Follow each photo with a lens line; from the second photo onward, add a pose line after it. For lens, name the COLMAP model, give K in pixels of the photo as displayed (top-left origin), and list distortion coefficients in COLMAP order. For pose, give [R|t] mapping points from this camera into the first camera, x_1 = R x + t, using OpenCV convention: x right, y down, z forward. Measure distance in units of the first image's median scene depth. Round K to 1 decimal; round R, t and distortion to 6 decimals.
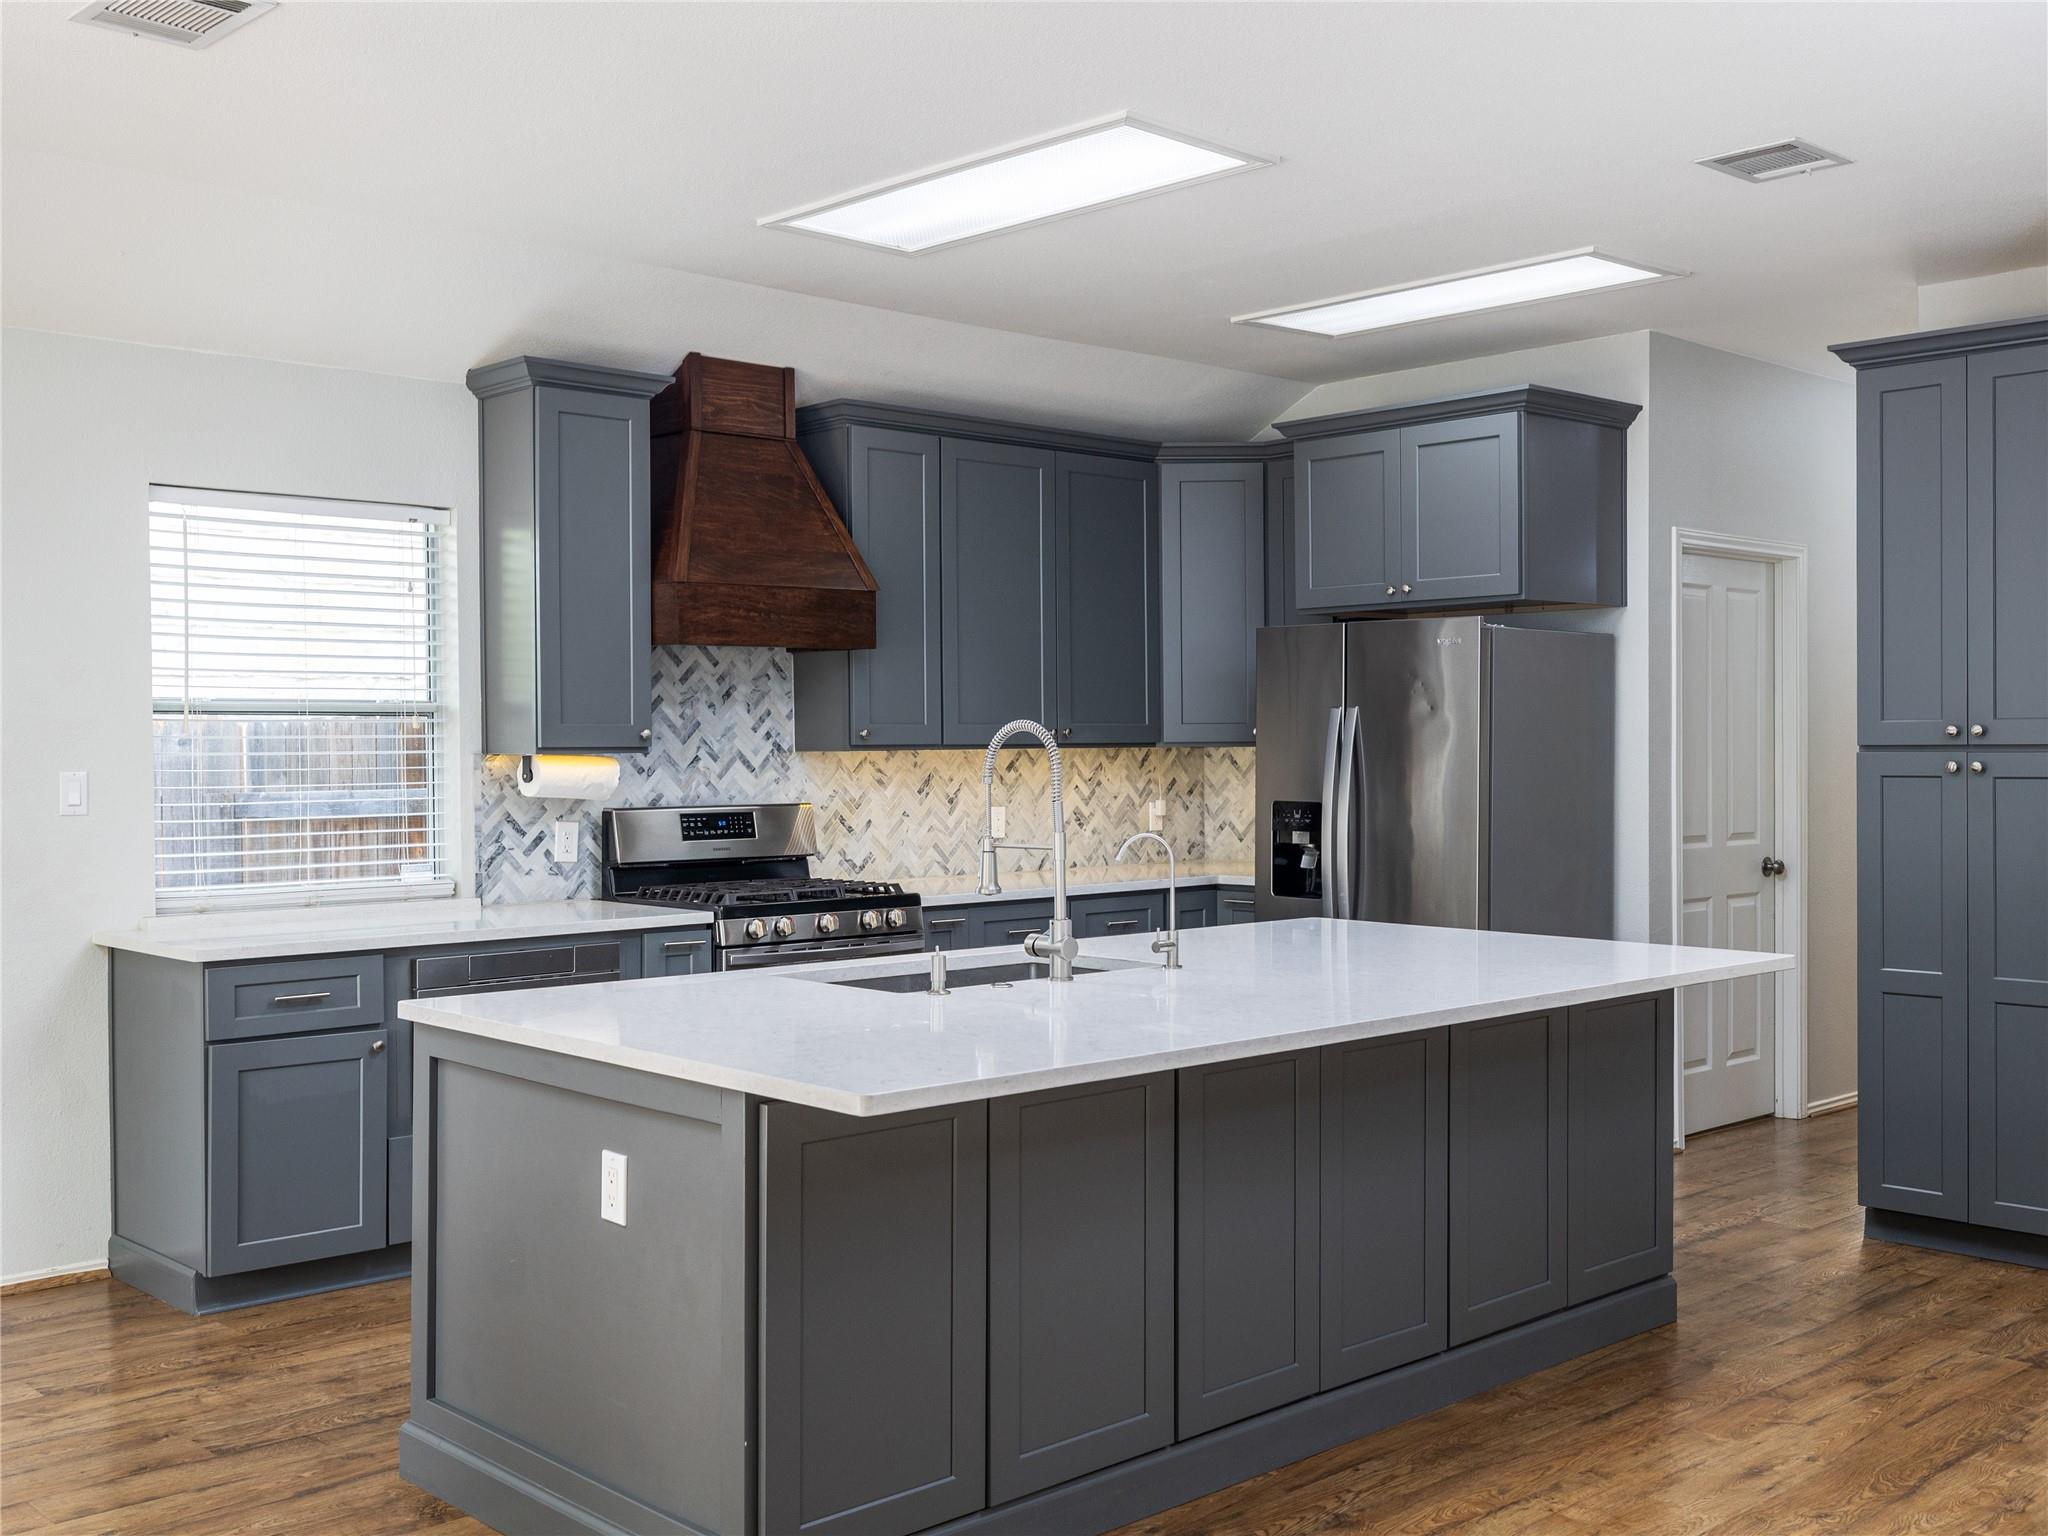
lens RADIAL K [[2102.0, 0, 1009.6], [0, 2102.0, 756.9], [0, 0, 1]] dist [0.003617, 0.000000]
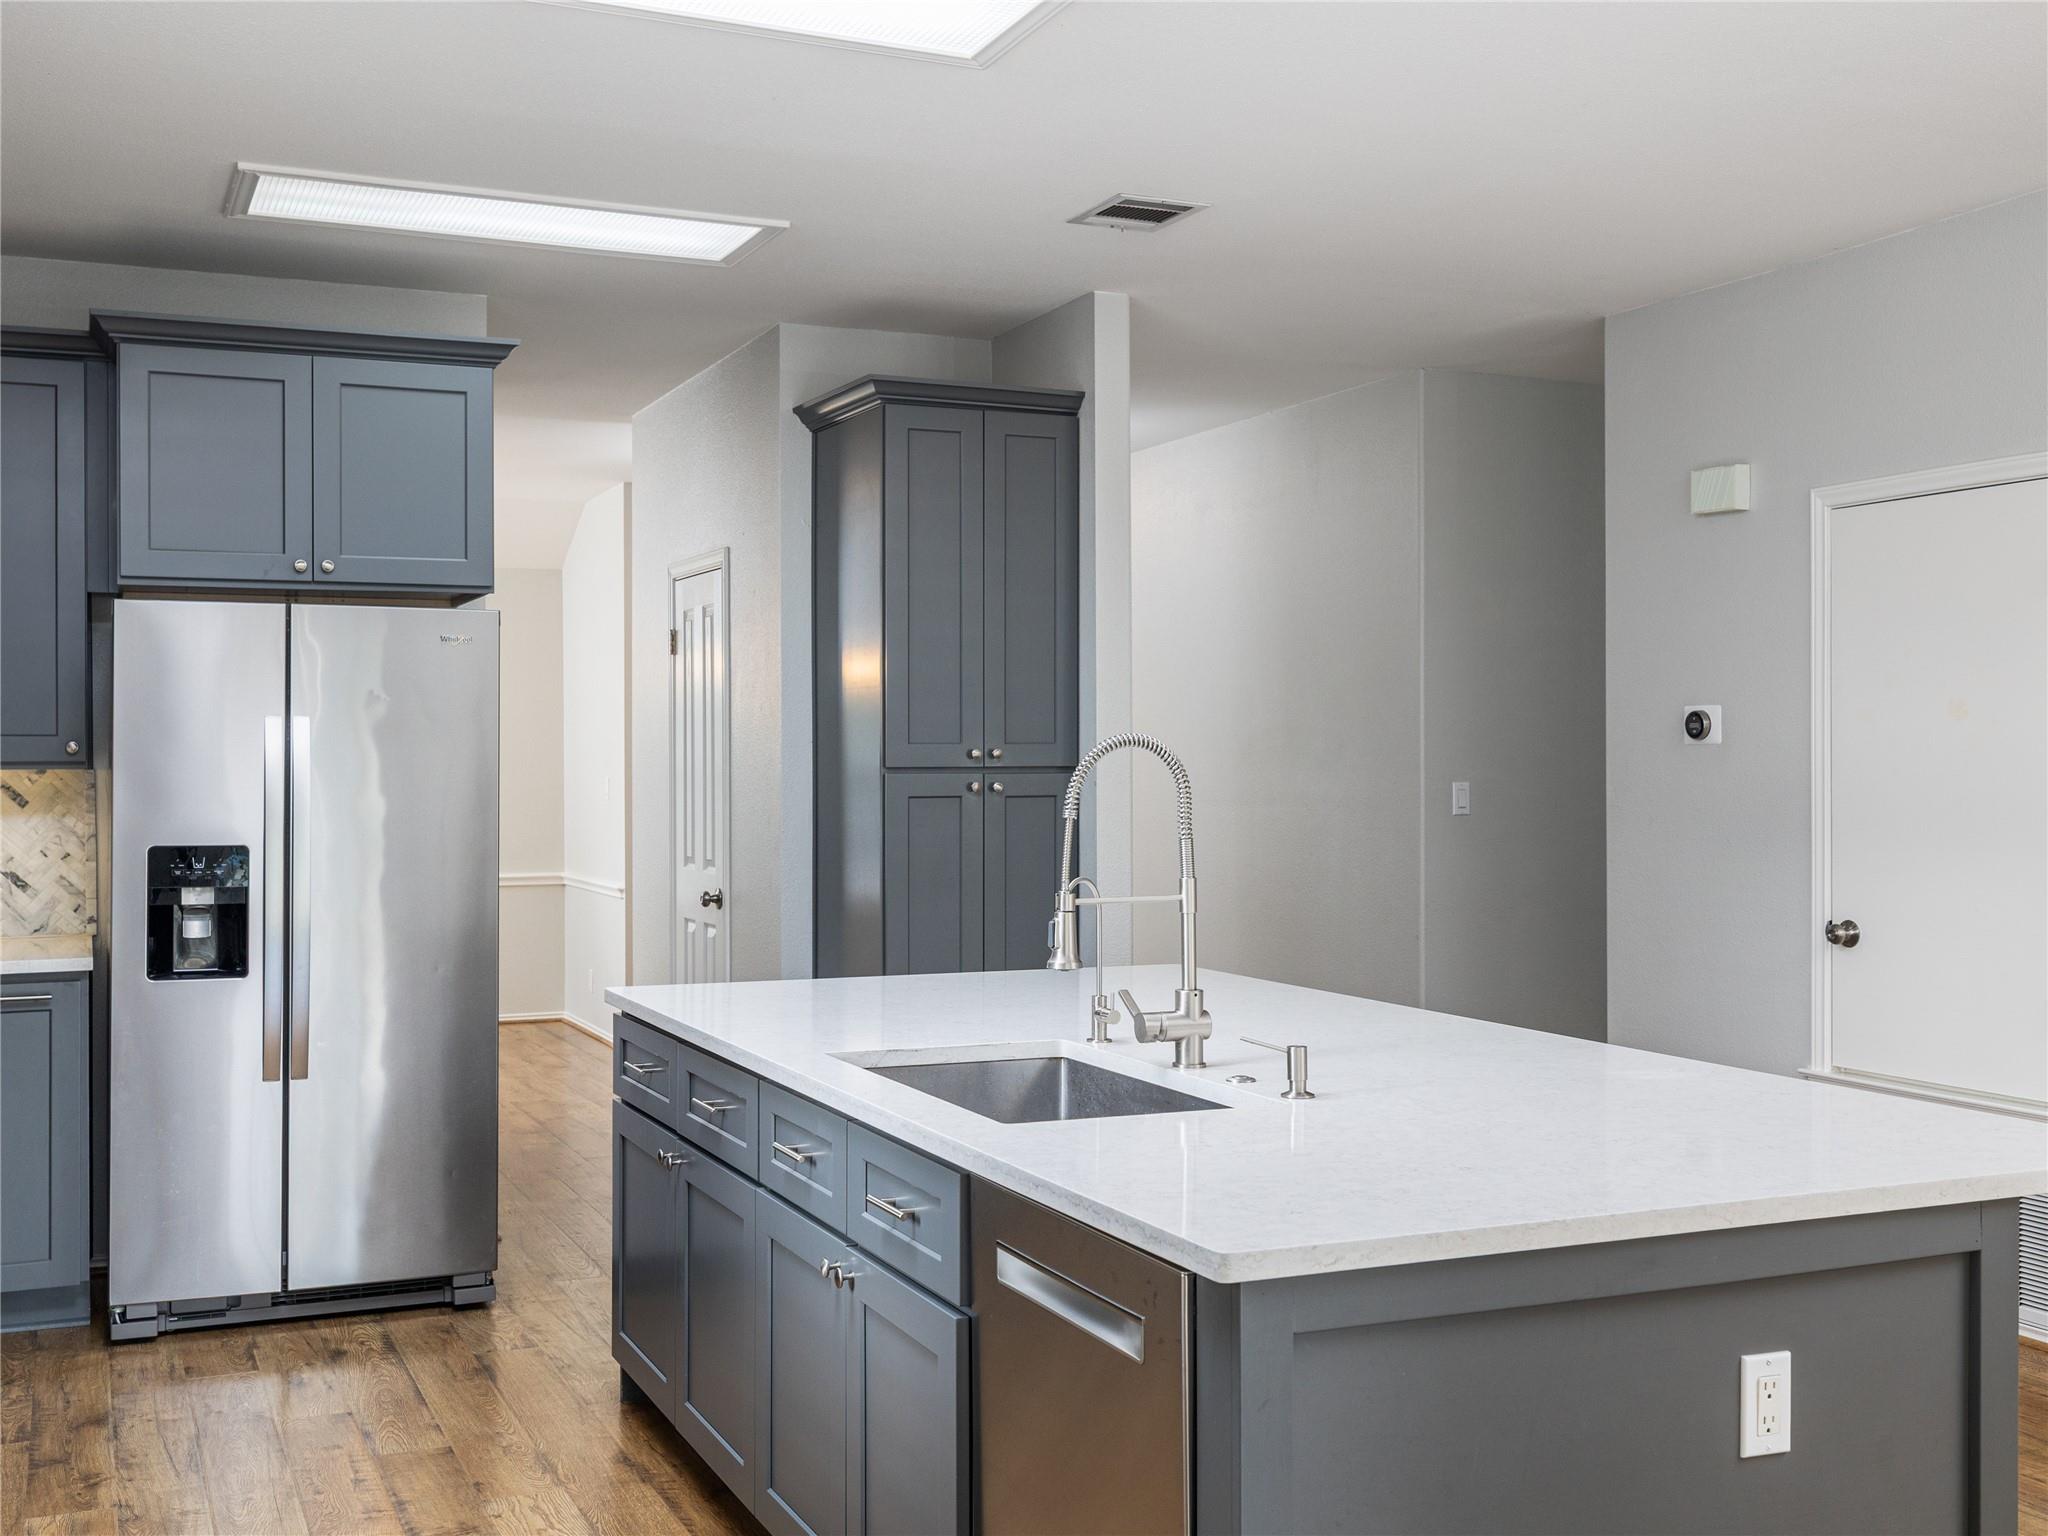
lens RADIAL K [[2124.2, 0, 1022.7], [0, 2124.2, 754.5], [0, 0, 1]] dist [0.007022, 0.000000]
pose [[0.323359, 0.005811, 0.946259, -0.489605], [0.005921, 0.999949, -0.008165, -0.002597], [-0.946258, 0.008243, 0.323308, 0.526809]]
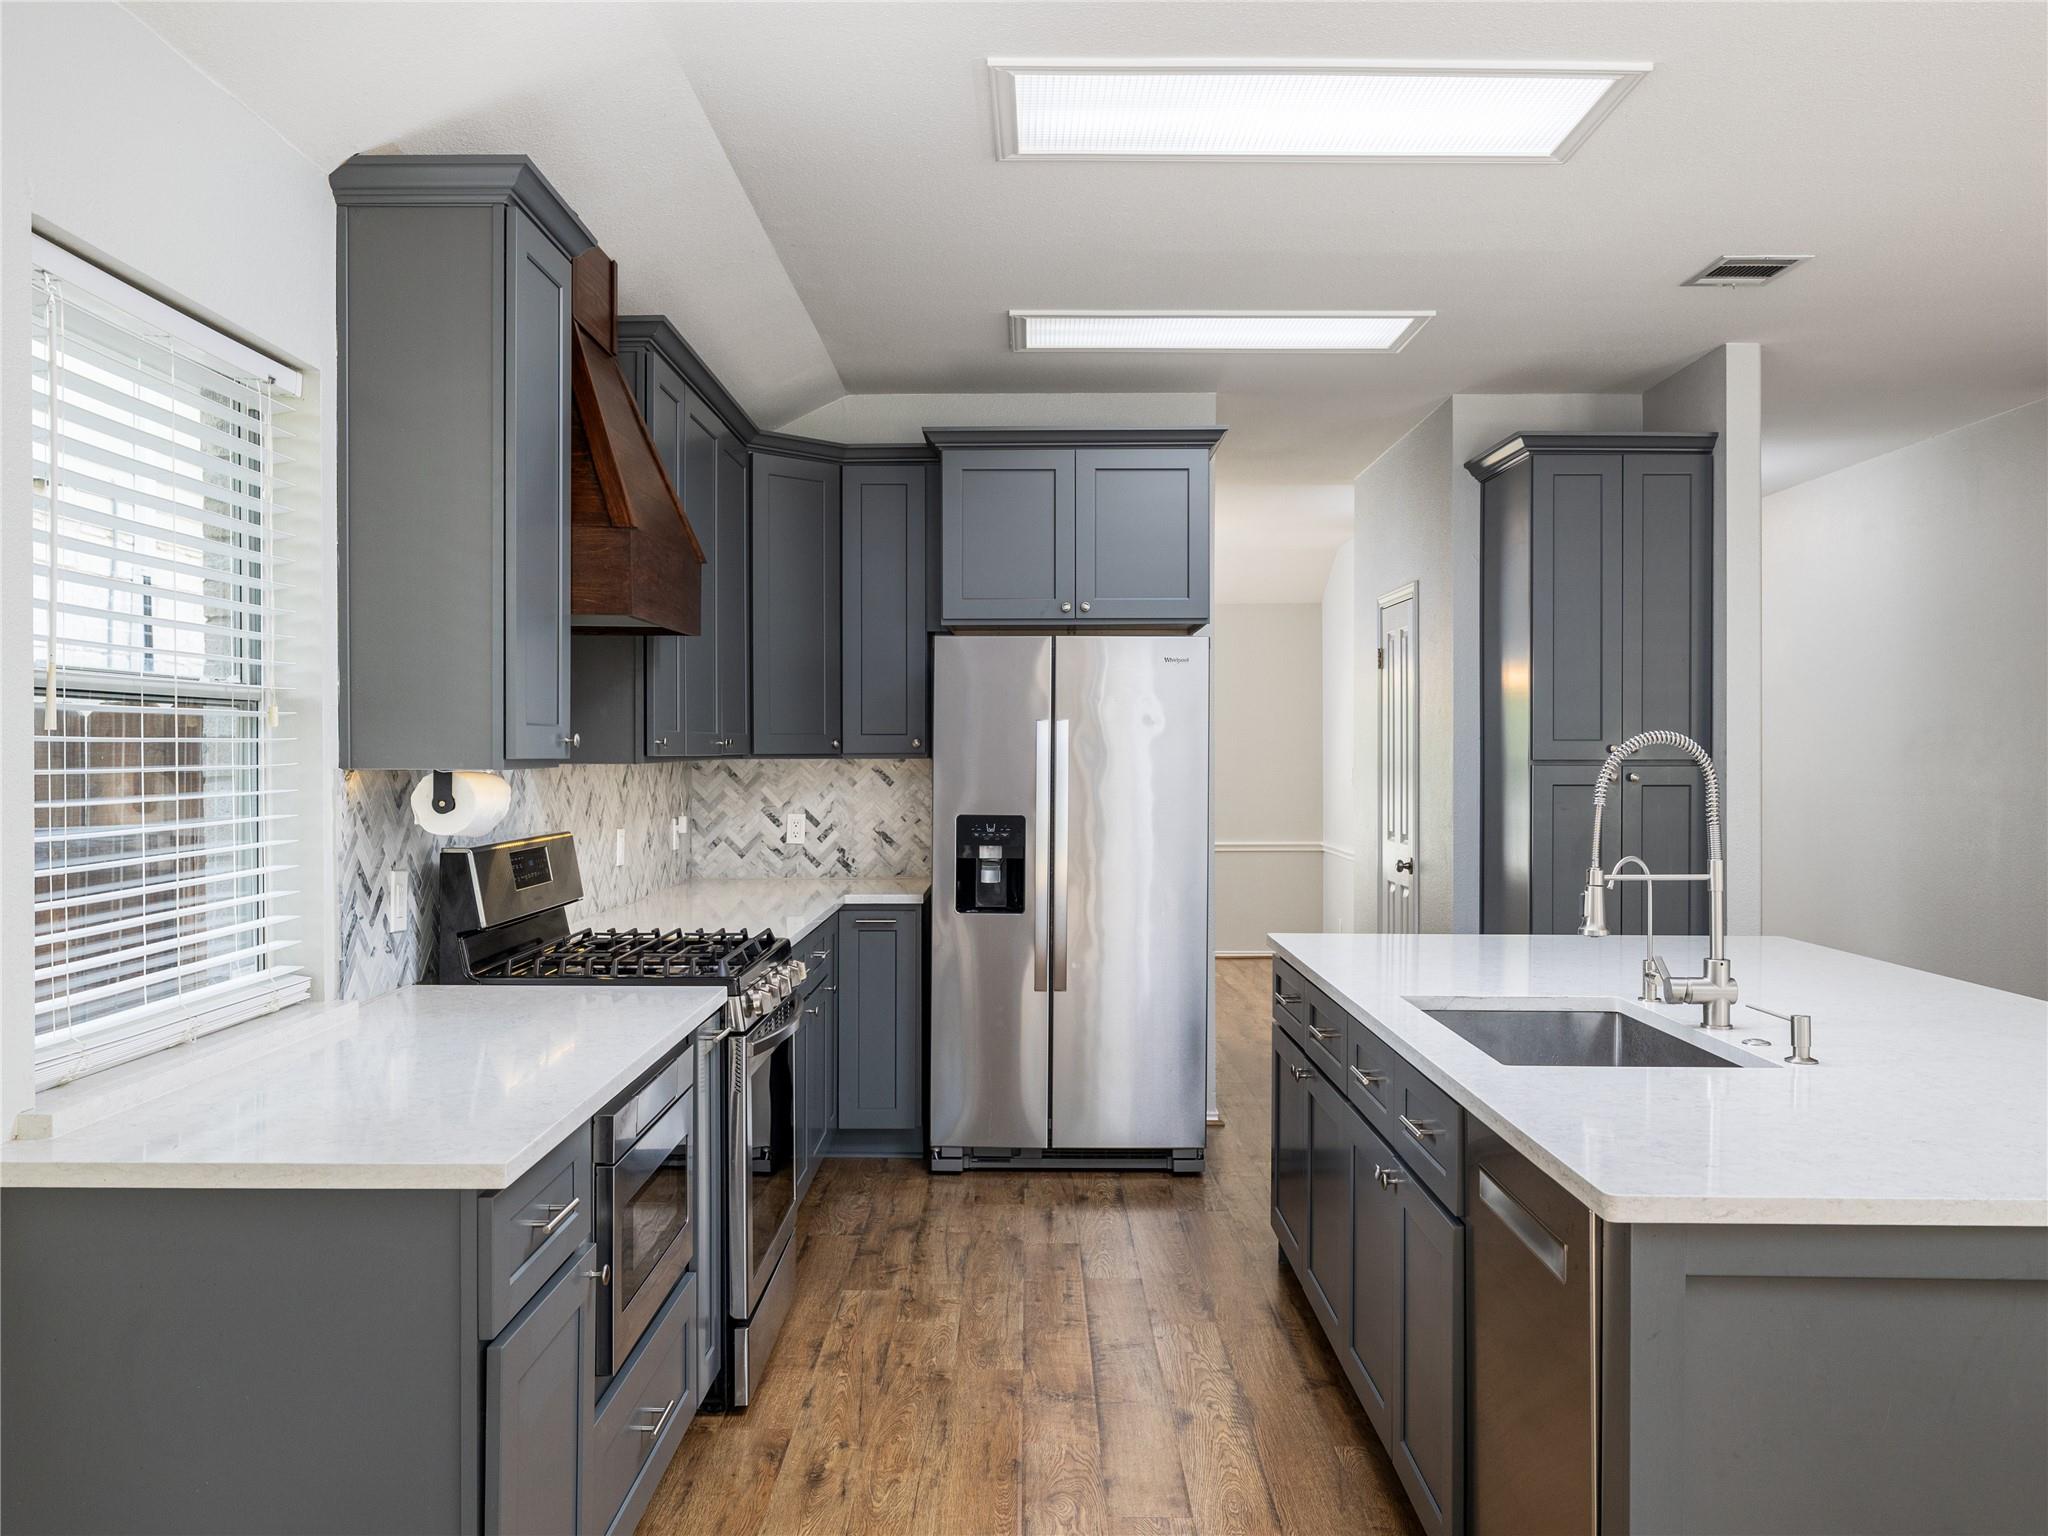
lens RADIAL K [[1677.6, 0, 1016.0], [0, 1677.6, 755.8], [0, 0, 1]] dist [-0.010757, 0.014838]
pose [[0.685177, 0.003809, 0.728367, -0.451277], [0.000145, 0.999986, -0.005366, -0.002489], [-0.728377, 0.003783, 0.685166, 0.481991]]
